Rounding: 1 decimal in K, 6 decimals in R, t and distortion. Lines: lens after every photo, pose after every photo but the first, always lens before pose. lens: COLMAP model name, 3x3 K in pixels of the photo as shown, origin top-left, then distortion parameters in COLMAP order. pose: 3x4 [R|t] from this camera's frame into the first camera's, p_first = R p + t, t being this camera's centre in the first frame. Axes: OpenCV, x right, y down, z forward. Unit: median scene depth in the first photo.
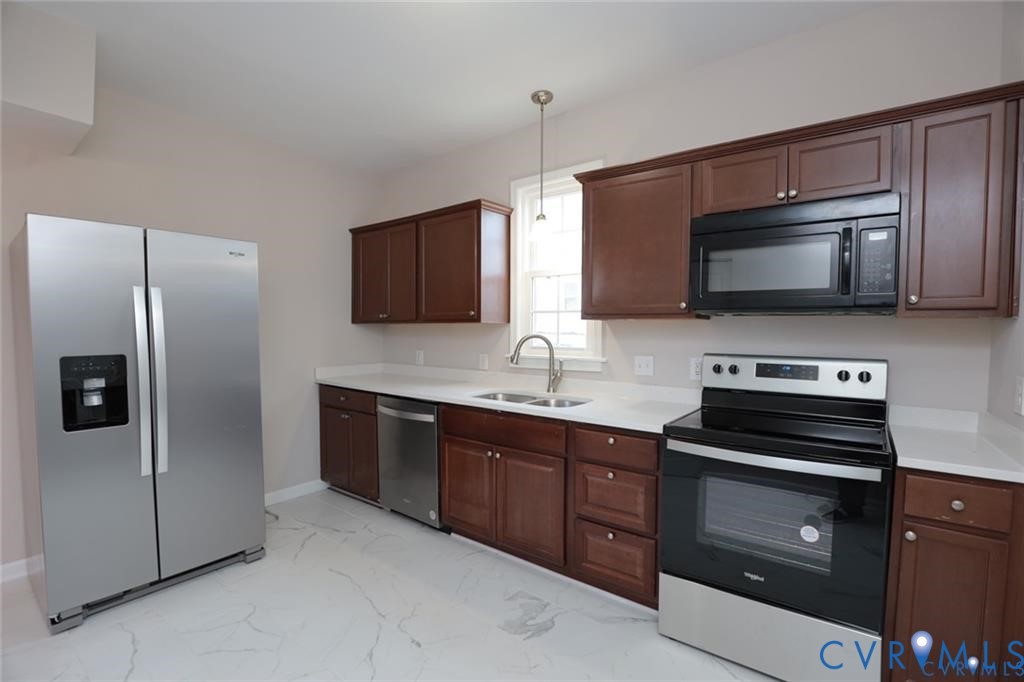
lens RADIAL K [[469.9, 0, 512.8], [0, 469.9, 345.1], [0, 0, 1]] dist [-0.029871, 0.000918]
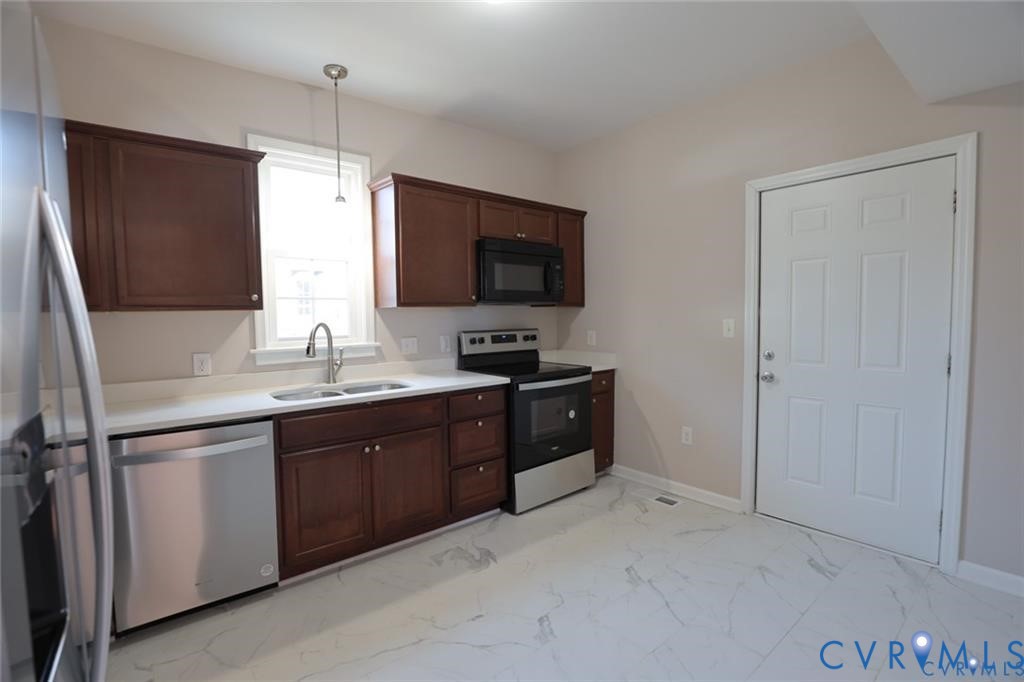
lens RADIAL K [[480.3, 0, 513.0], [0, 480.3, 343.4], [0, 0, 1]] dist [0.029128, 0.000183]
pose [[0.209594, -0.068887, 0.975359, -0.917150], [0.048378, 0.997024, 0.060021, -0.024457], [-0.976591, 0.034606, 0.212303, 0.506252]]
